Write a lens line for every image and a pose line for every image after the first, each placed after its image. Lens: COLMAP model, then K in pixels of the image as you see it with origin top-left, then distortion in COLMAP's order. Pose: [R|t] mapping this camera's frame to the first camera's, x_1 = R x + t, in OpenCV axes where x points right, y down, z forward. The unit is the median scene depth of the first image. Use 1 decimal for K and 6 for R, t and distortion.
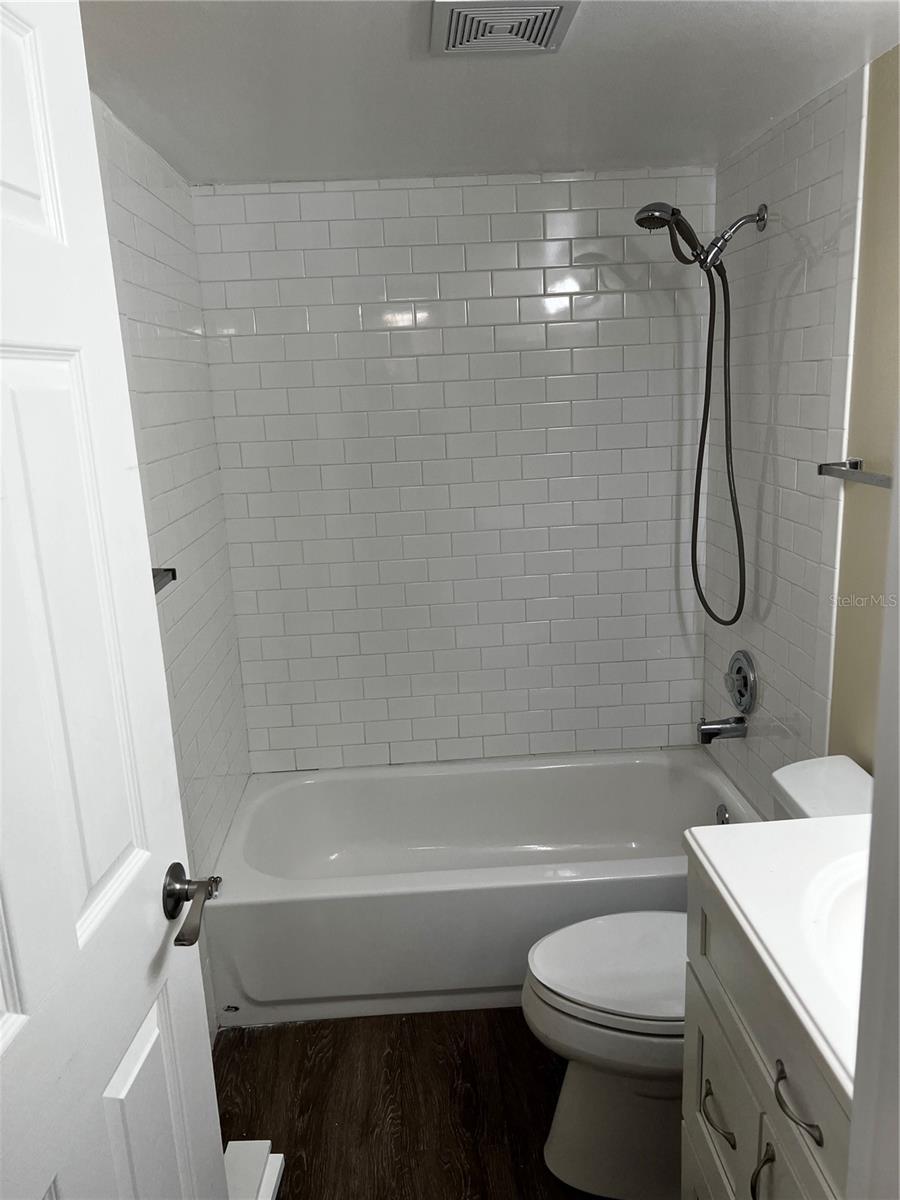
lens RADIAL K [[904.1, 0, 450.0], [0, 904.1, 600.0], [0, 0, 1]] dist [0.051385, -0.073738]
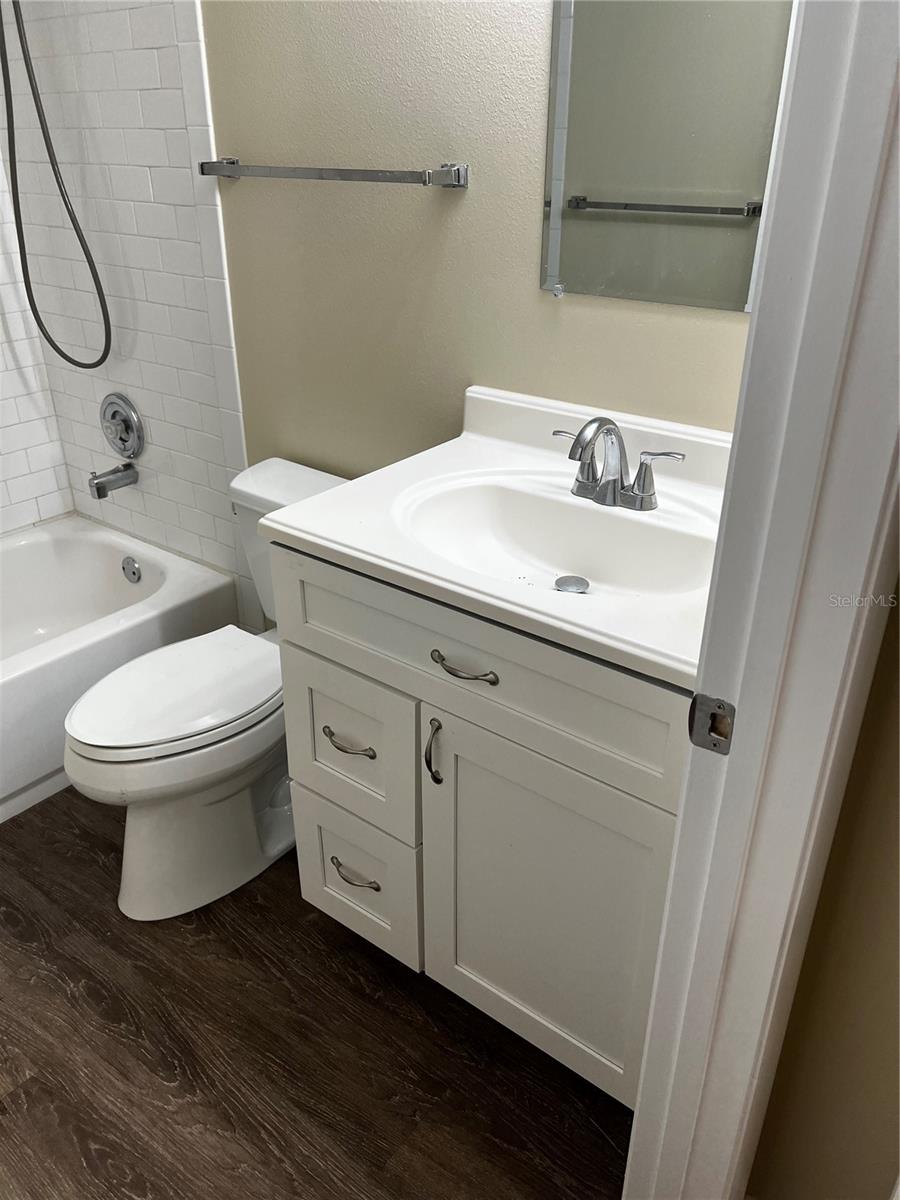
lens RADIAL K [[917.4, 0, 450.0], [0, 917.4, 600.0], [0, 0, 1]] dist [0.020434, -0.003299]
pose [[0.658197, -0.306112, 0.687802, -0.178288], [0.147980, 0.948385, 0.280476, 0.042410], [-0.738159, -0.082827, 0.669523, 0.071419]]
